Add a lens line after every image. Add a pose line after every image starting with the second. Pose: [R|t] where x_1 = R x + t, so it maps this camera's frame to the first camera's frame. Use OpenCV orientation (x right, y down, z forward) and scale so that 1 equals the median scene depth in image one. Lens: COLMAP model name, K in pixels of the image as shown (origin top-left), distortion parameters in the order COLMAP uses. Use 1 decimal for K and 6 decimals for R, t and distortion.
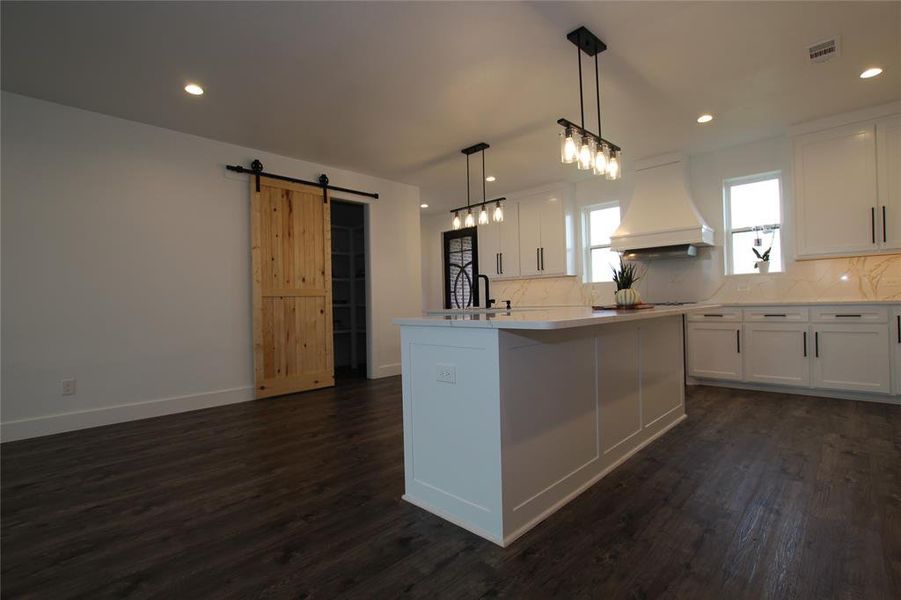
lens RADIAL K [[419.9, 0, 450.4], [0, 419.9, 304.8], [0, 0, 1]] dist [-0.023348, -0.000579]
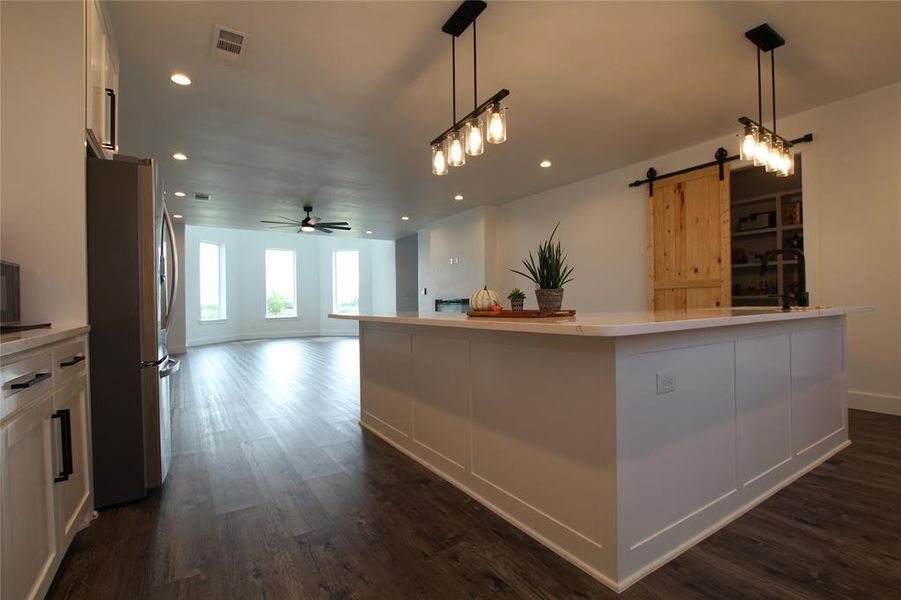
lens RADIAL K [[421.2, 0, 450.0], [0, 421.2, 299.9], [0, 0, 1]] dist [-0.030862, 0.000738]
pose [[-0.230928, 0.020723, -0.972750, 0.736680], [0.015665, 0.999723, 0.017579, -0.018447], [0.972845, -0.011178, -0.231189, 0.698225]]
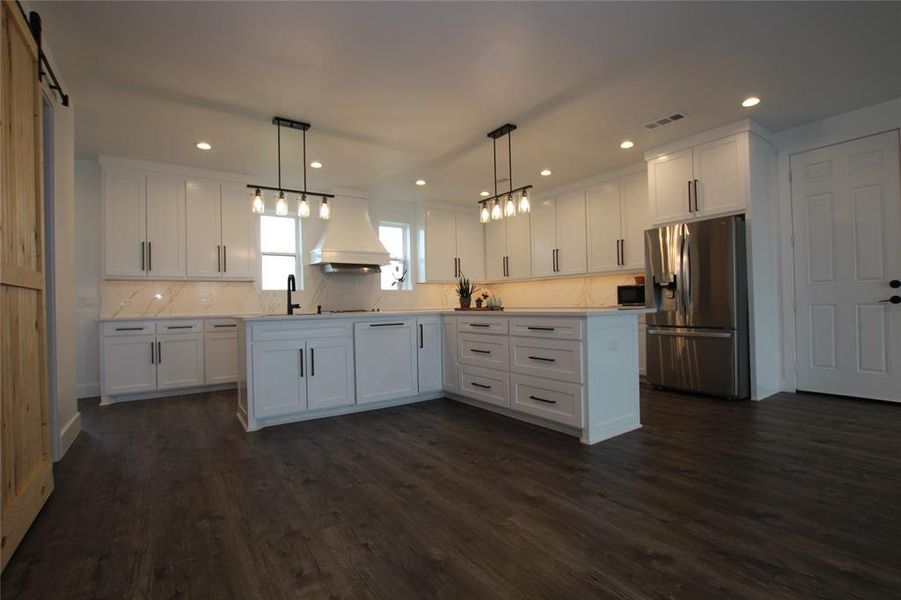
lens RADIAL K [[421.2, 0, 450.6], [0, 421.2, 306.5], [0, 0, 1]] dist [-0.030862, 0.000738]
pose [[0.181552, 0.013407, 0.983290, -0.695354], [0.019777, 0.999655, -0.017282, 0.013637], [-0.983182, 0.022584, 0.181225, 0.539472]]
